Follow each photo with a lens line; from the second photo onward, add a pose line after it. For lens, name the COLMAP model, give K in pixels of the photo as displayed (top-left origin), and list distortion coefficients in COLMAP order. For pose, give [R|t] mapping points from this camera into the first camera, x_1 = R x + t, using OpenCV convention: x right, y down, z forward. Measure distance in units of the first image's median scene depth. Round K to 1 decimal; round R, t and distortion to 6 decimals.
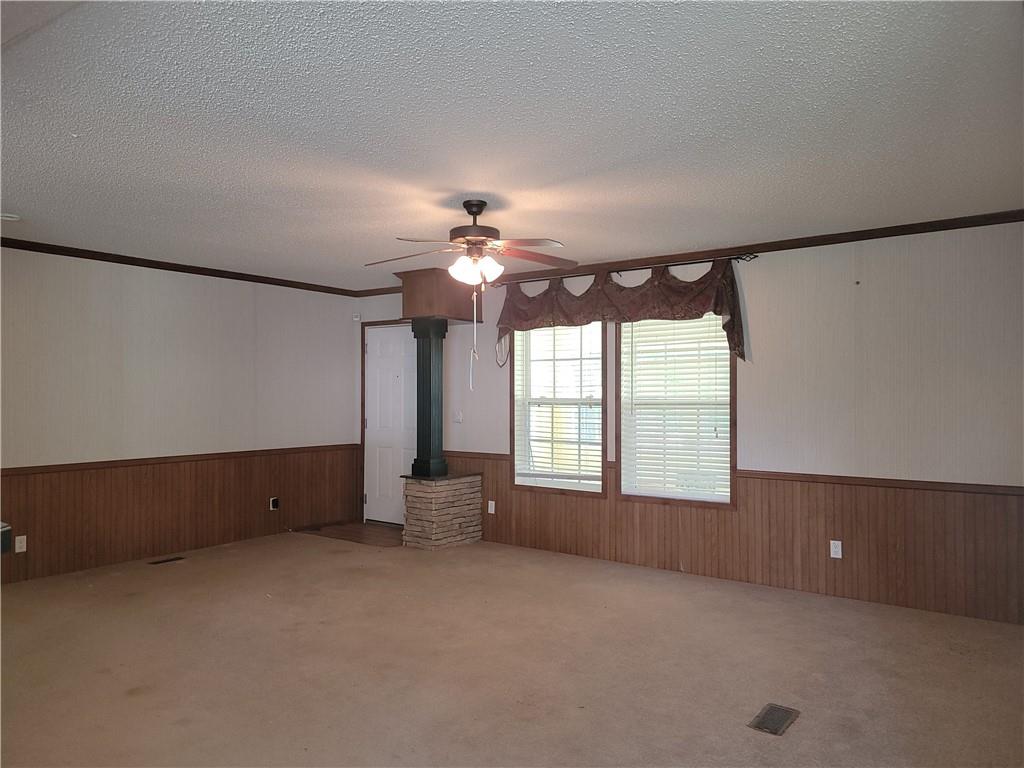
lens RADIAL K [[779.6, 0, 532.6], [0, 779.6, 393.1], [0, 0, 1]] dist [0.052339, -0.037305]
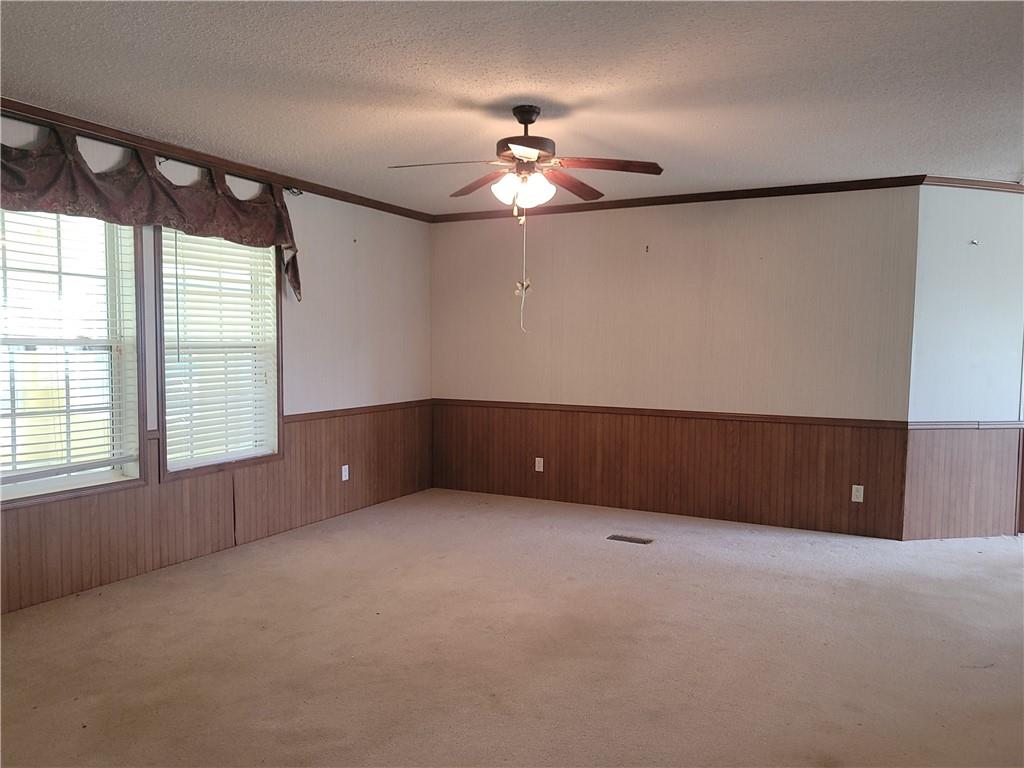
lens RADIAL K [[779.6, 0, 512.9], [0, 779.6, 389.3], [0, 0, 1]] dist [0.052339, -0.037305]
pose [[-0.172808, -0.060661, 0.983086, -0.670734], [-0.007196, 0.998153, 0.060326, 0.006665], [-0.984929, 0.003350, -0.172925, 0.840790]]
